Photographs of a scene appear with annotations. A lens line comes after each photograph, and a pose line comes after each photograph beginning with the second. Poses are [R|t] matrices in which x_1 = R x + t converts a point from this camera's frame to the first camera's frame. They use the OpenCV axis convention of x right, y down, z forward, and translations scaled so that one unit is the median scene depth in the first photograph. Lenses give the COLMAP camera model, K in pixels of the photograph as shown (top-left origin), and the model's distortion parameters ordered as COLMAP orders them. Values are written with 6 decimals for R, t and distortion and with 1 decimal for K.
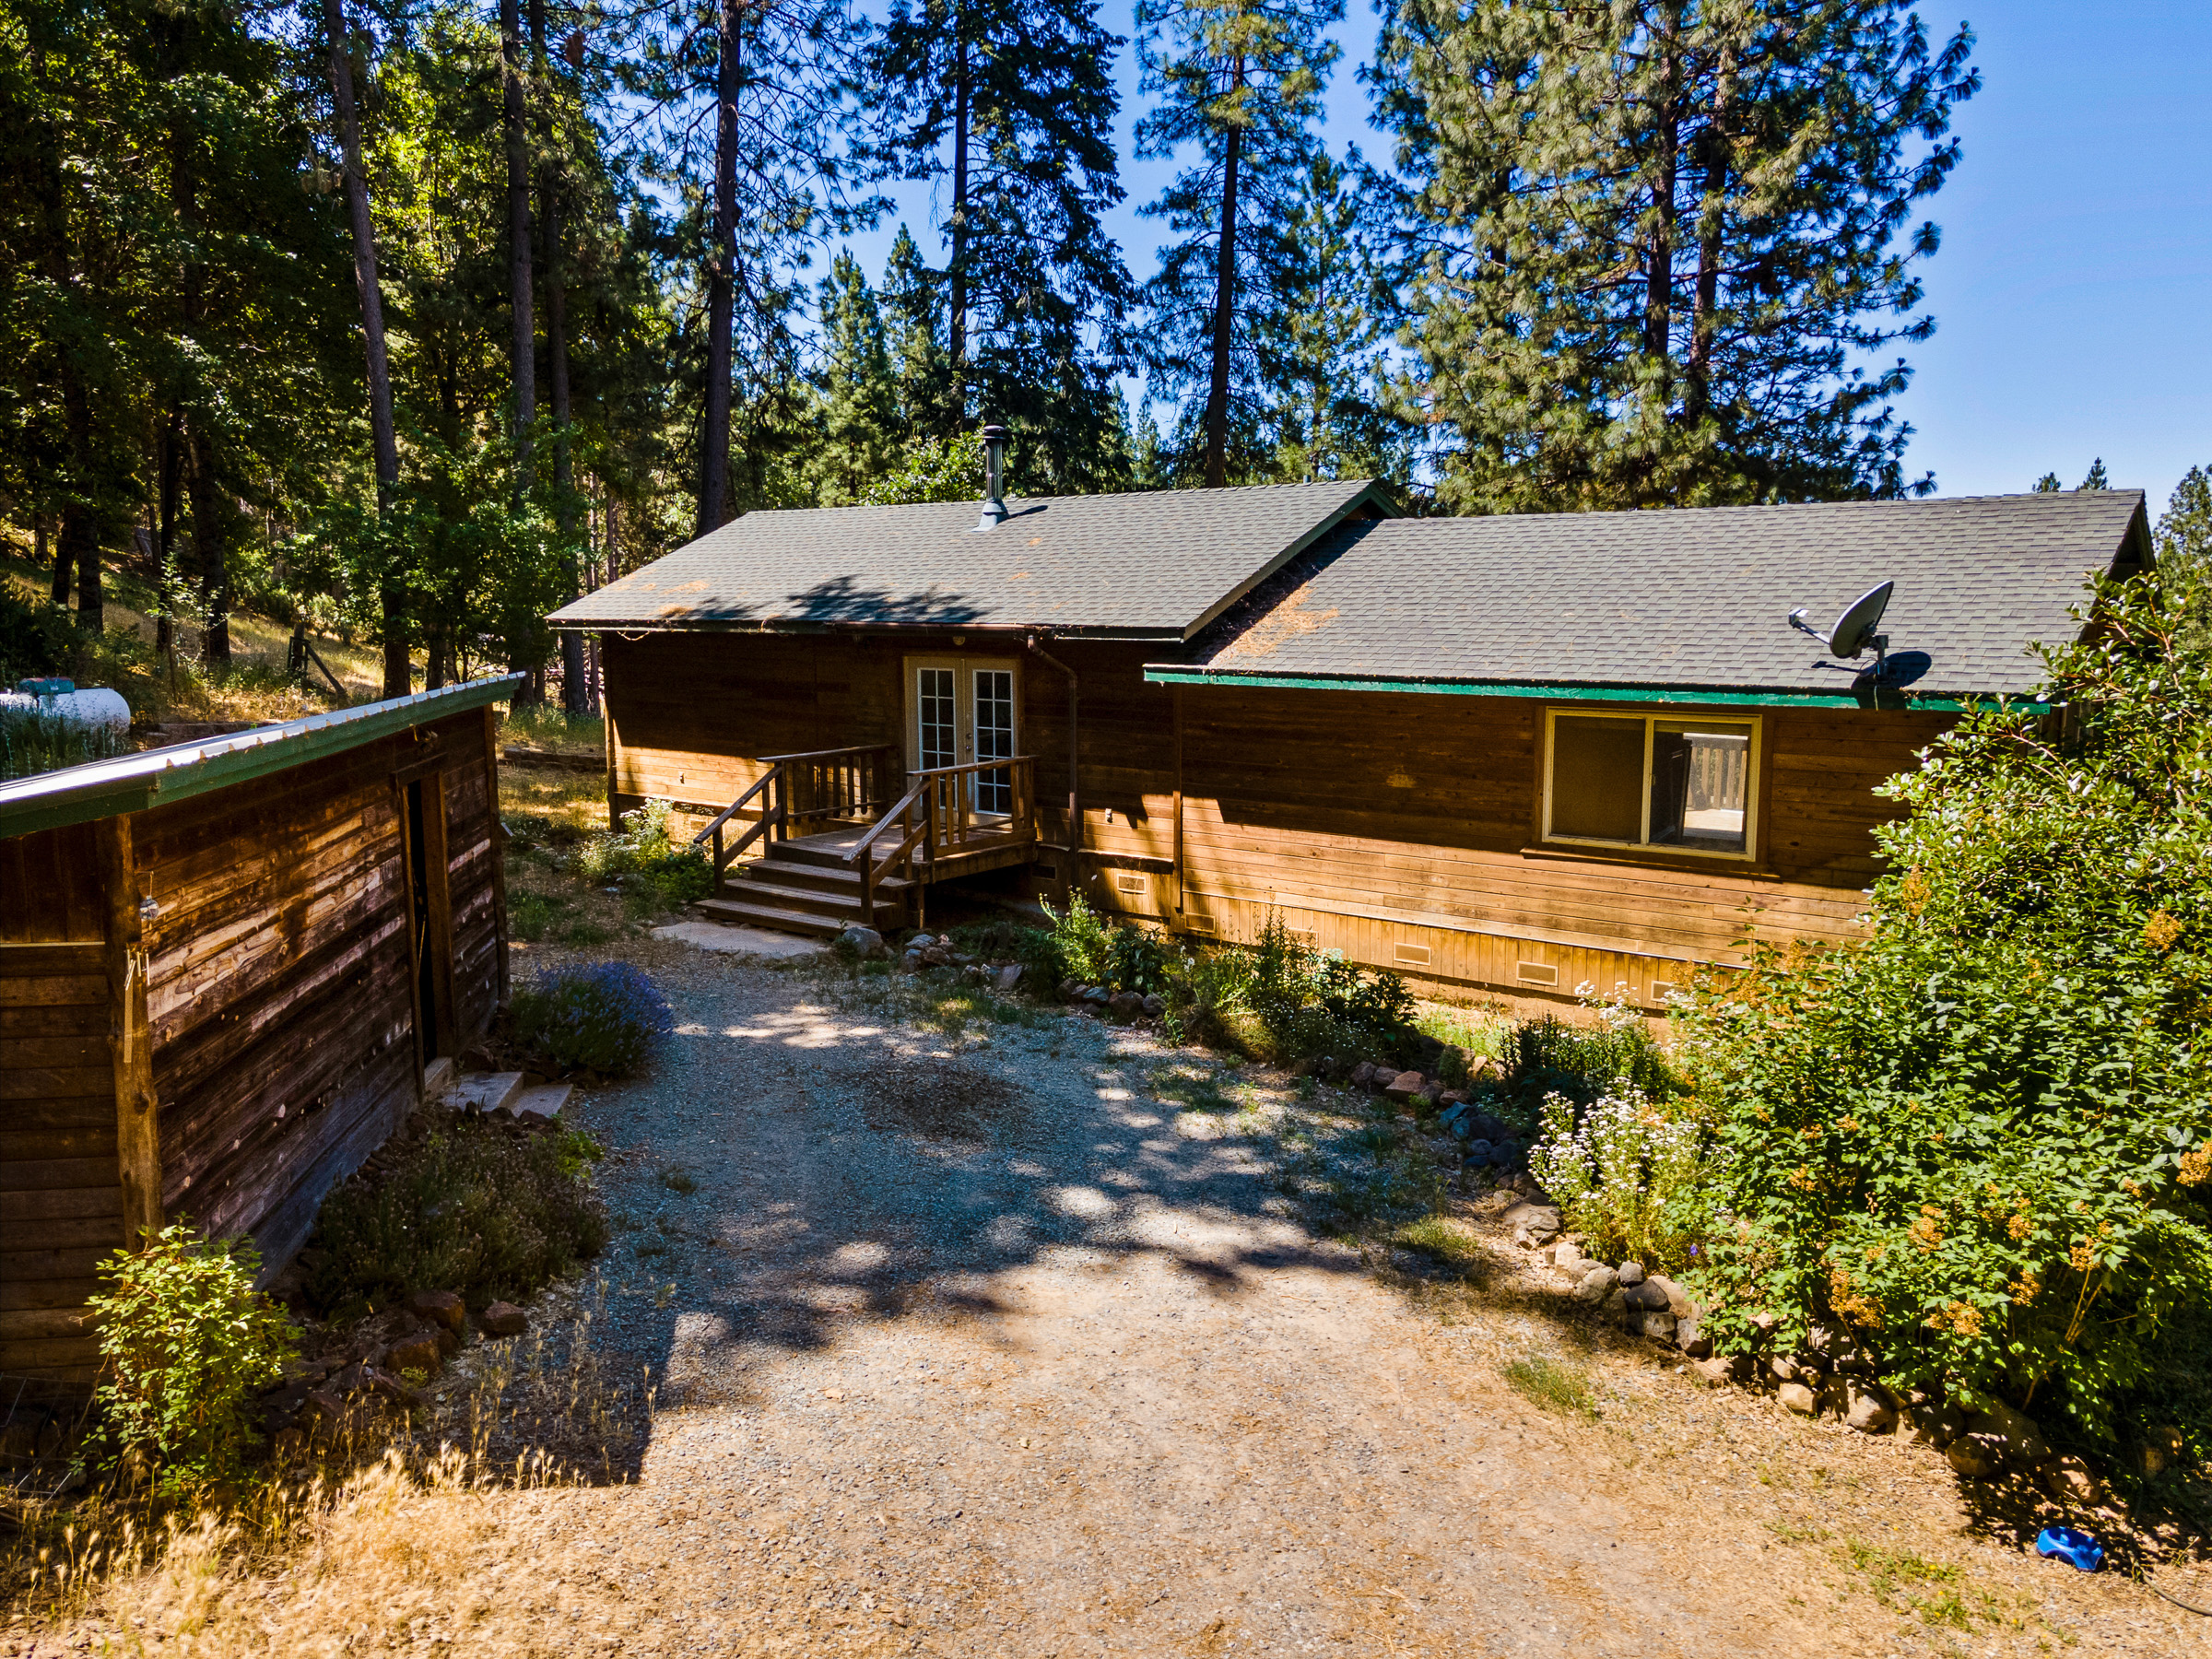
lens RADIAL K [[1631.7, 0, 1099.6], [0, 1631.7, 817.0], [0, 0, 1]] dist [0.030606, 0.032822]
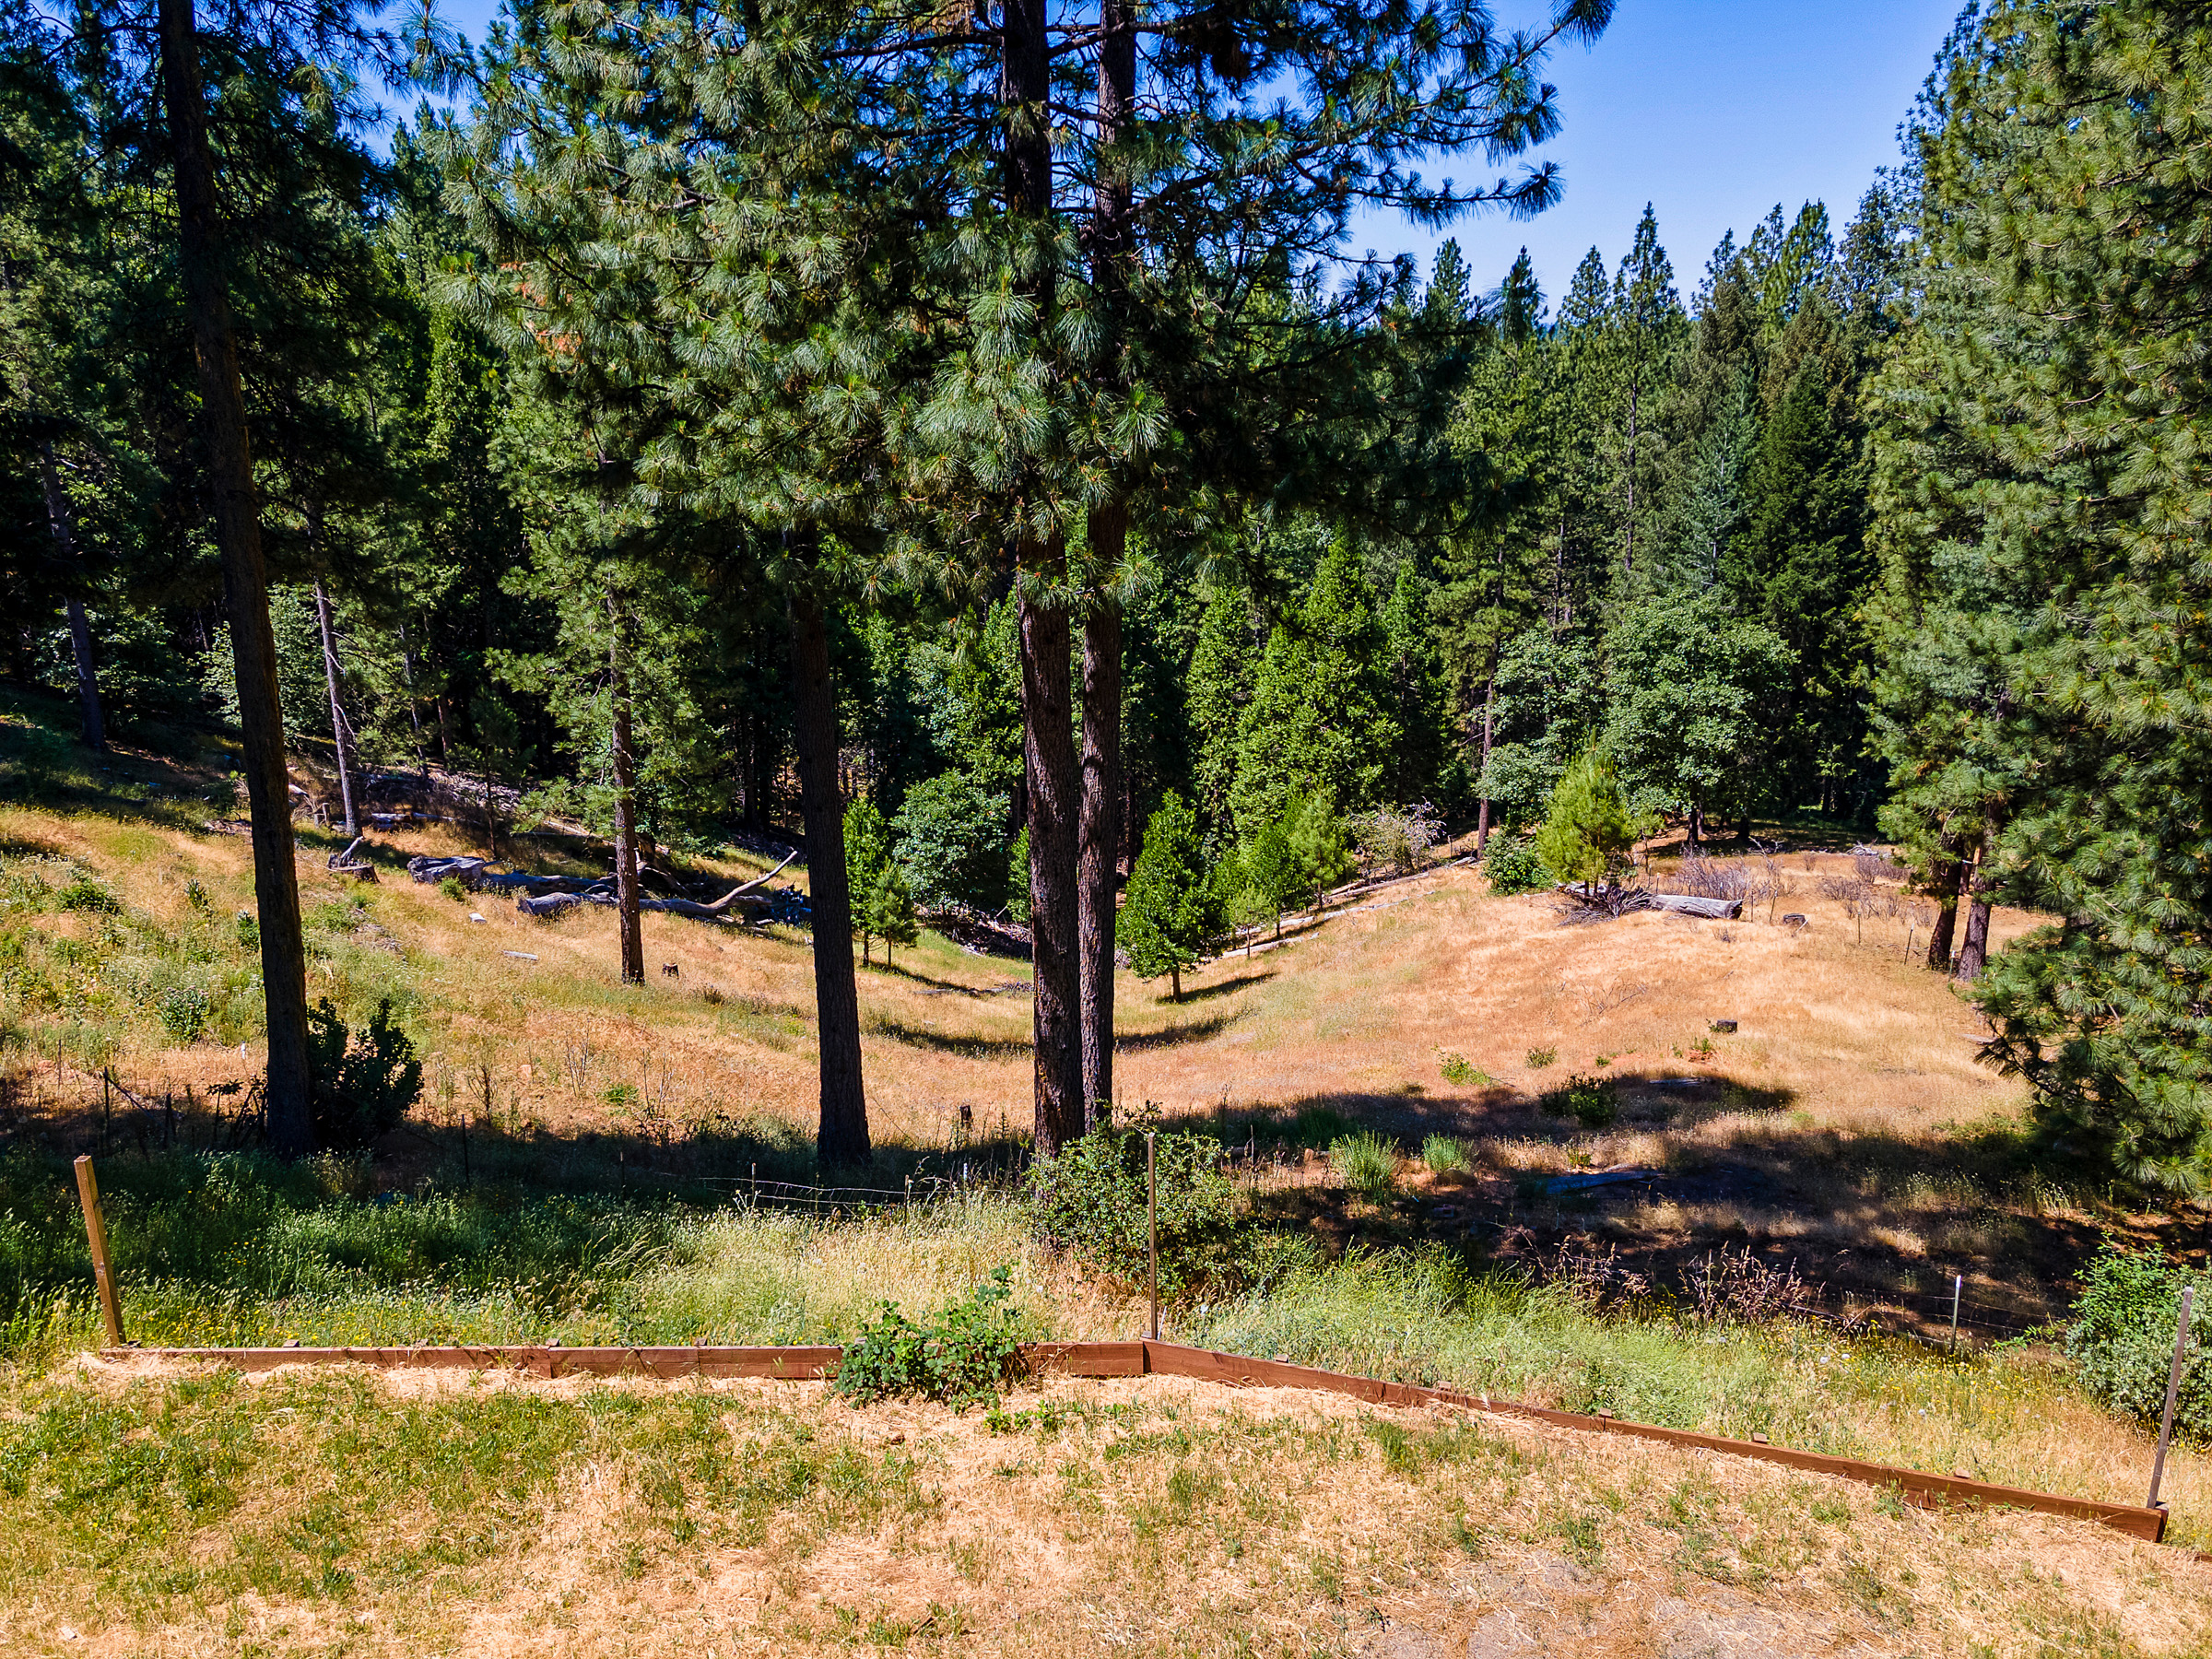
lens RADIAL K [[1631.7, 0, 1099.6], [0, 1631.7, 817.0], [0, 0, 1]] dist [0.030606, 0.032822]
pose [[0.945510, -0.097493, 0.310653, 0.203489], [0.048182, 0.985509, 0.162635, -0.194315], [-0.322007, -0.138805, 0.936507, 0.551459]]
